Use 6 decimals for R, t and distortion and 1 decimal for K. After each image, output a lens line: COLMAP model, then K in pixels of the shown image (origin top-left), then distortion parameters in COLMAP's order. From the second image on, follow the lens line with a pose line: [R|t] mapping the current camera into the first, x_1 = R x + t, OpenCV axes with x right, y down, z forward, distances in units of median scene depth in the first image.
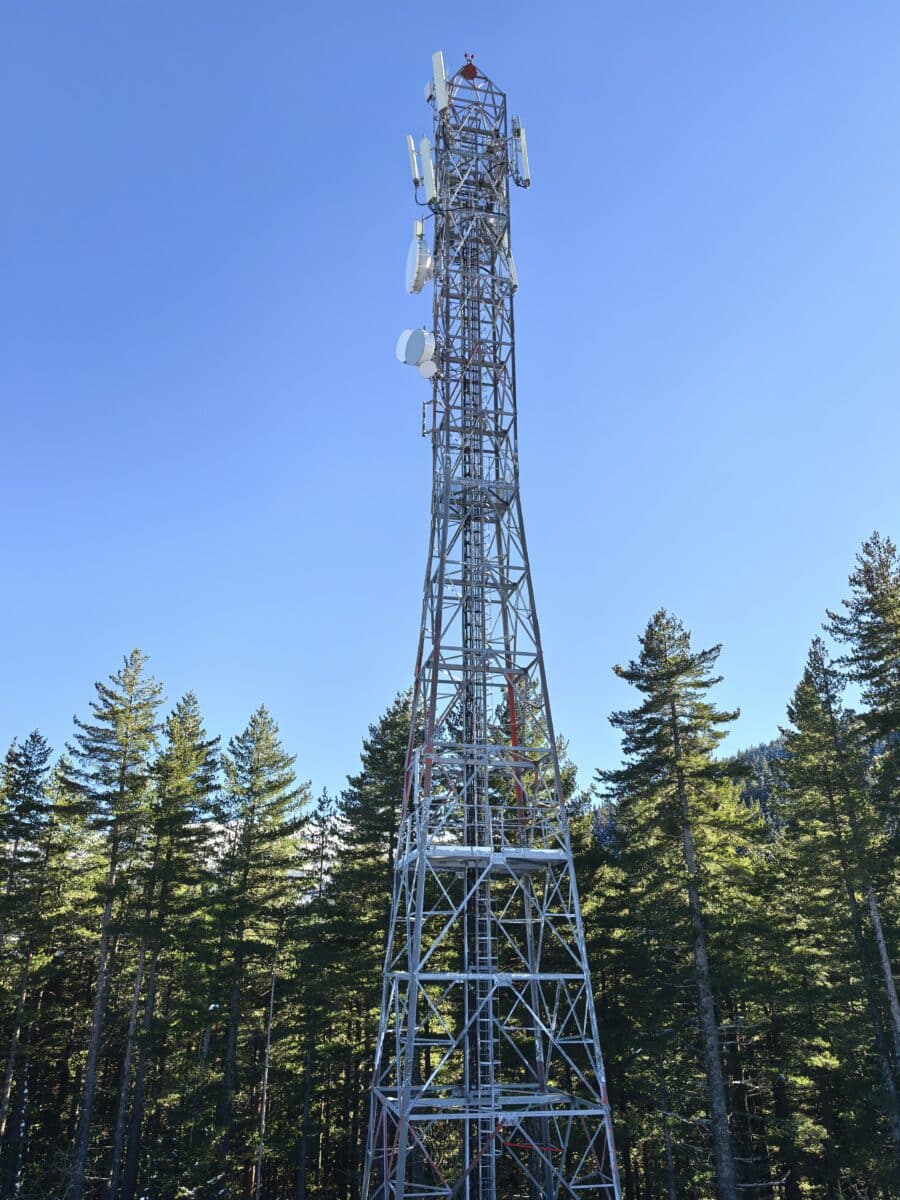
lens RADIAL K [[876.7, 0, 449.8], [0, 876.7, 618.4], [0, 0, 1]] dist [0.012894, 0.002057]
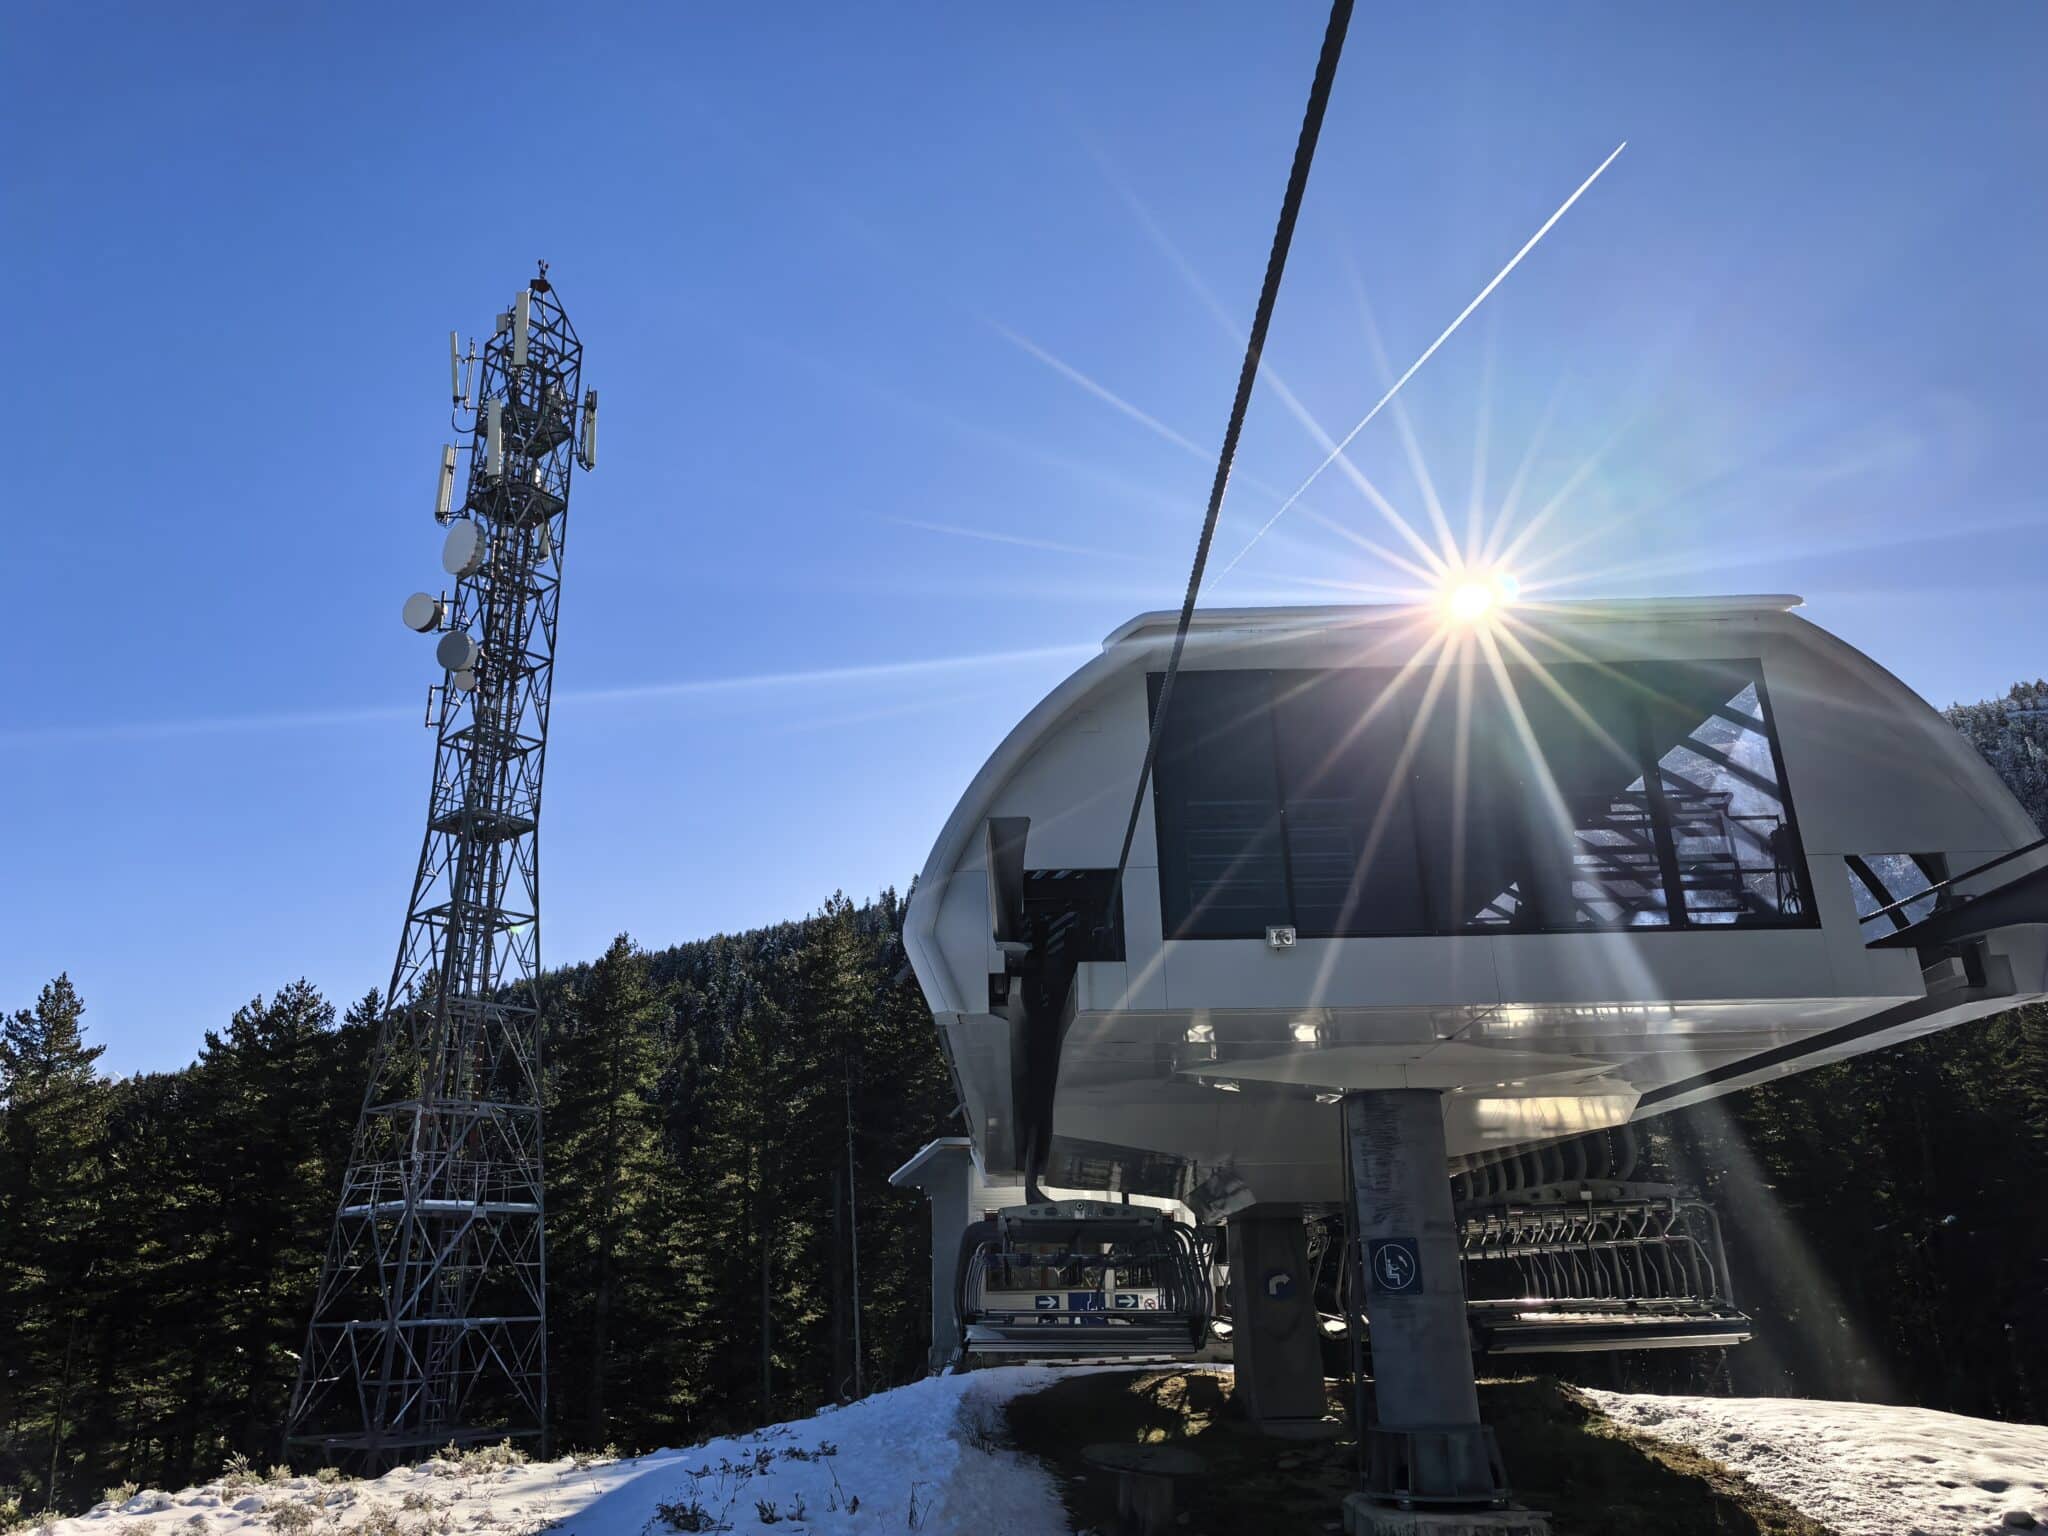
lens RADIAL K [[1496.2, 0, 1024.0], [0, 1496.2, 768.0], [0, 0, 1]] dist [0.012894, 0.002057]
pose [[0.797000, 0.191235, 0.572905, -0.395287], [-0.208424, 0.977365, -0.036292, -0.228688], [-0.566878, -0.090482, 0.818818, -0.577714]]
